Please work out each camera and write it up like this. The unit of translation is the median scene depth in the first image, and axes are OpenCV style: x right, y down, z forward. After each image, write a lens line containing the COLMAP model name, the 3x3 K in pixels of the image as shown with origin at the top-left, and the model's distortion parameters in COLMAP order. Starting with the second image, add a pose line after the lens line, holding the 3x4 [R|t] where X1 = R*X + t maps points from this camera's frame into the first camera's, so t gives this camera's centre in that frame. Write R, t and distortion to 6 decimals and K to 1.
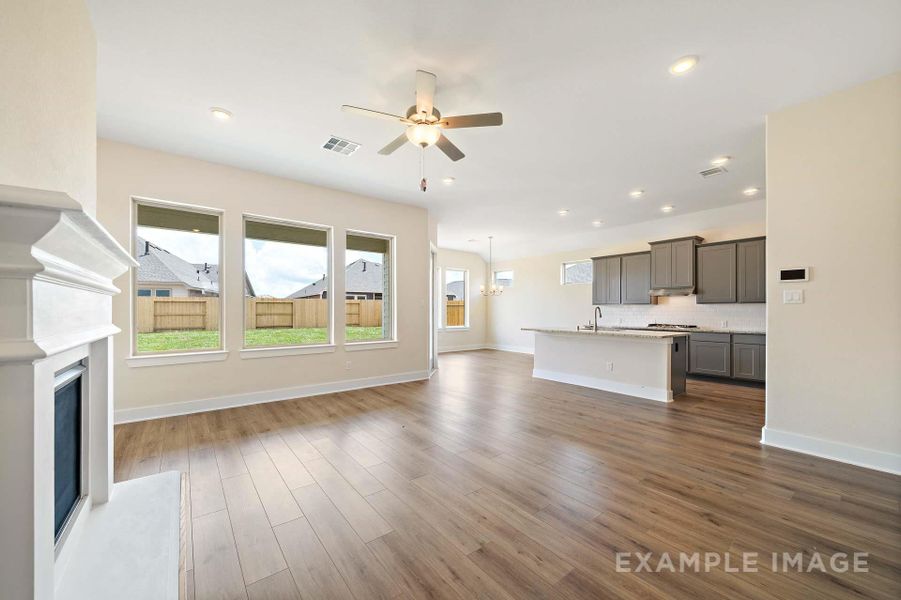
lens RADIAL K [[342.6, 0, 451.6], [0, 342.6, 310.4], [0, 0, 1]] dist [-0.000281, -0.000004]
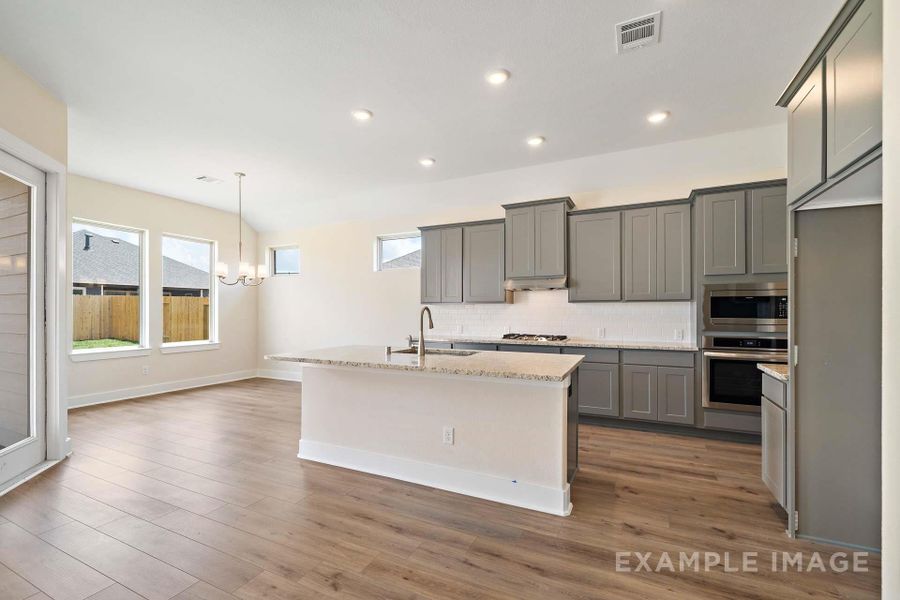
lens RADIAL K [[391.5, 0, 449.0], [0, 391.5, 310.2], [0, 0, 1]] dist [0.001071, 0.000087]
pose [[0.901500, -0.001831, 0.432775, 0.179525], [0.002594, 0.999996, -0.001173, -0.004743], [-0.432771, 0.002180, 0.901501, 0.403783]]
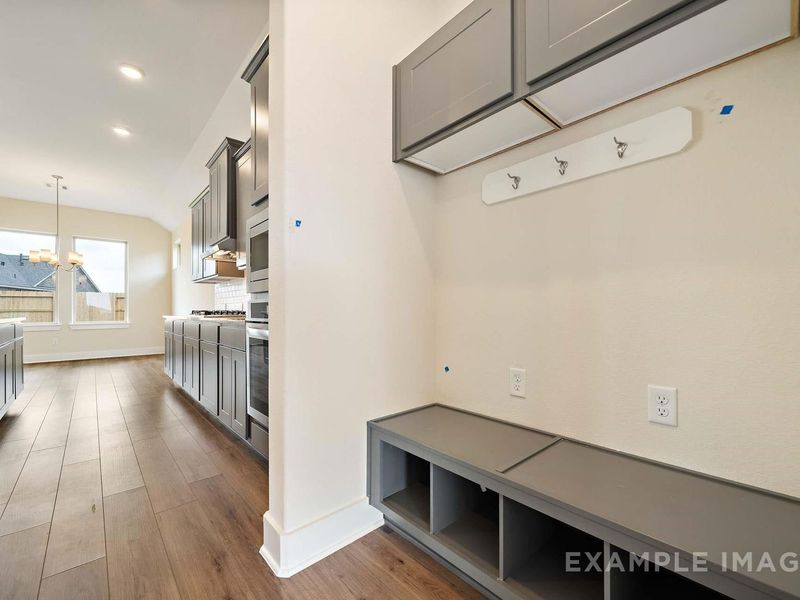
lens RADIAL K [[341.9, 0, 401.6], [0, 341.9, 307.1], [0, 0, 1]] dist [0.000616, 0.000081]
pose [[0.998020, -0.006711, 0.062533, 0.875161], [0.007250, 0.999938, -0.008396, 0.041638], [-0.062473, 0.008832, 0.998008, 0.433923]]
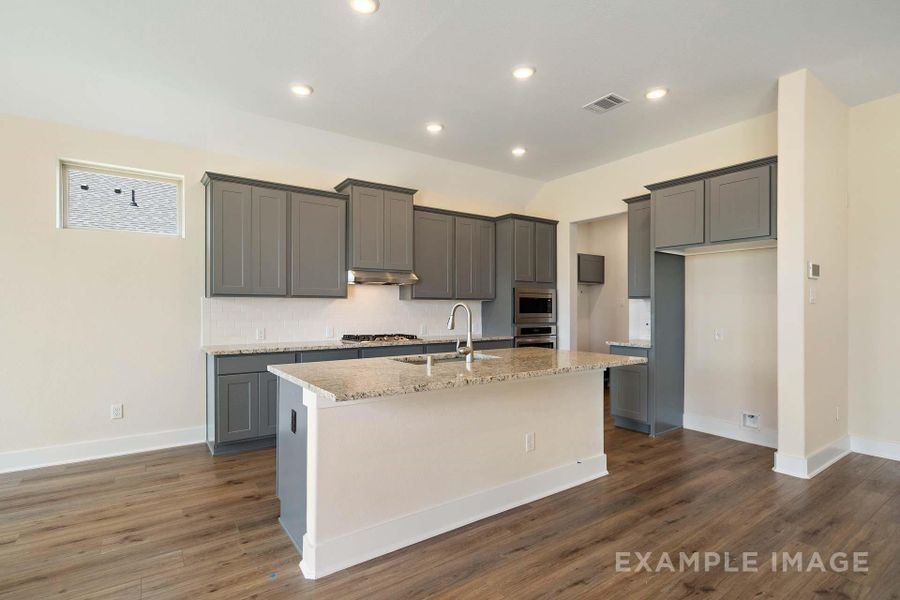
lens RADIAL K [[437.2, 0, 450.2], [0, 437.2, 308.9], [0, 0, 1]] dist [0.000498, 0.000098]
pose [[0.056339, -0.003337, 0.998406, -0.072127], [-0.001112, 0.999994, 0.003405, -0.004582], [-0.998411, -0.001302, 0.056335, 0.828616]]
